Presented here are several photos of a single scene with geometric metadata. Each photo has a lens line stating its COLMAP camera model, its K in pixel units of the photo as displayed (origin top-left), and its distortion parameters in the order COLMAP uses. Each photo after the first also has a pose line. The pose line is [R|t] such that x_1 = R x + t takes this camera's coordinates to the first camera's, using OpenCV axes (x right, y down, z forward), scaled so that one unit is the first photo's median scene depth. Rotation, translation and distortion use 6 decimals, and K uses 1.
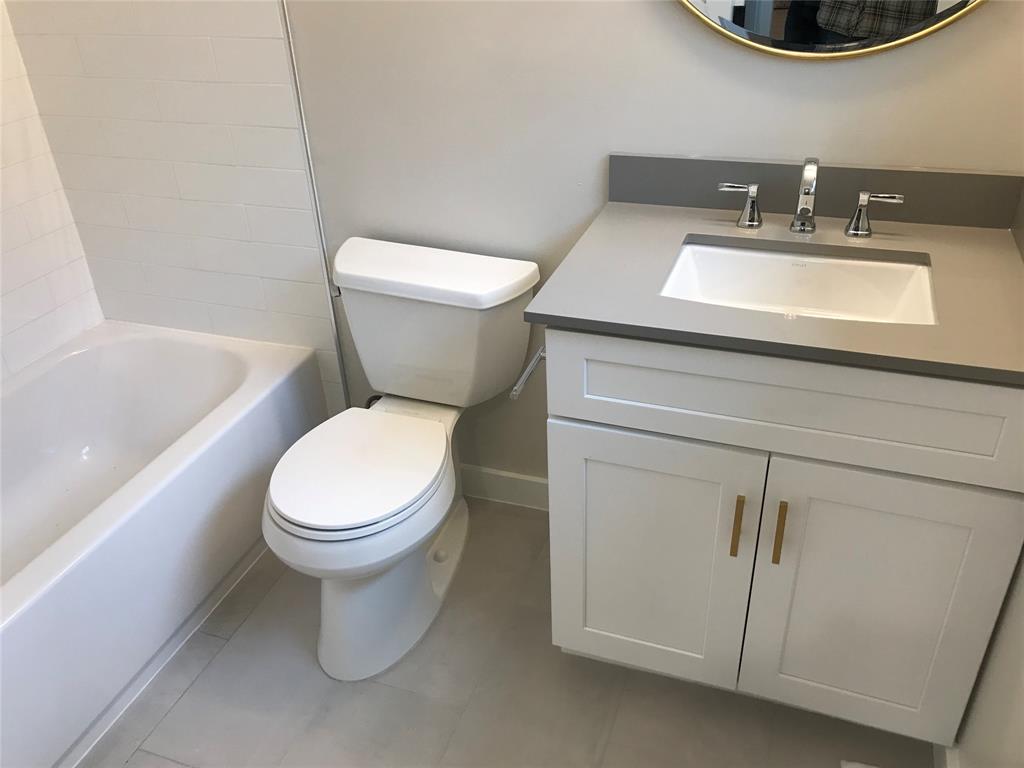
lens RADIAL K [[847.5, 0, 509.9], [0, 847.5, 384.5], [0, 0, 1]] dist [-0.015036, -0.003760]
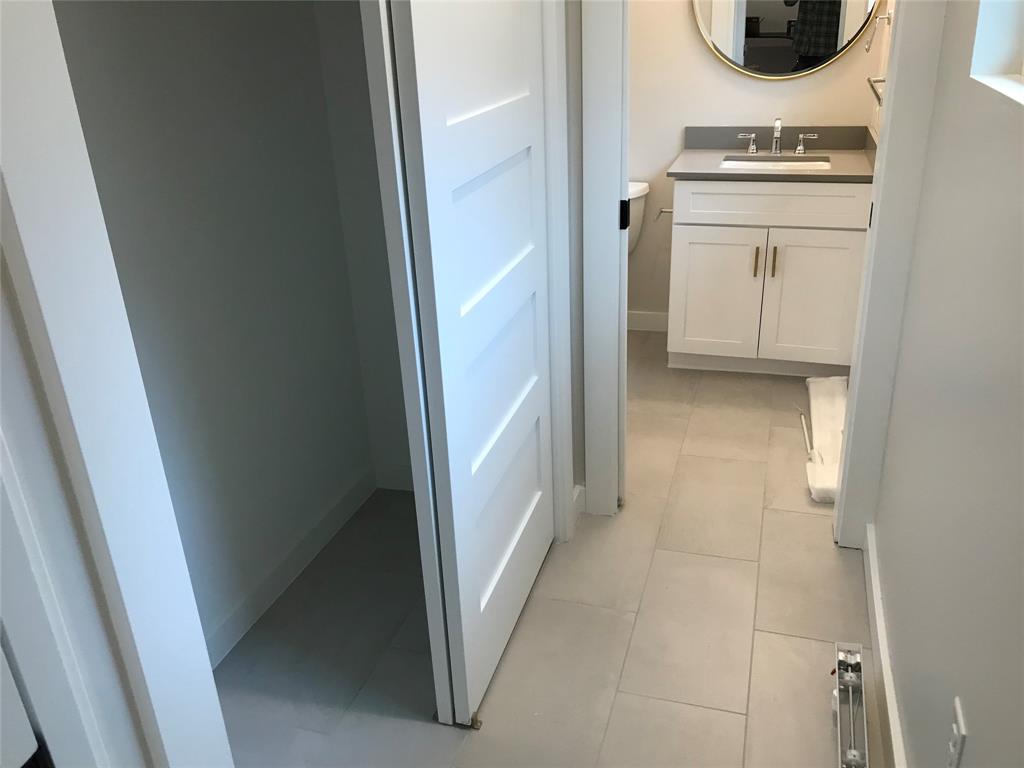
lens RADIAL K [[847.5, 0, 514.8], [0, 847.5, 382.6], [0, 0, 1]] dist [-0.015036, -0.003760]
pose [[0.998915, -0.011598, 0.045114, -0.505394], [0.016838, 0.992920, -0.117585, 0.746767], [-0.043431, 0.118217, 0.992038, -1.254066]]
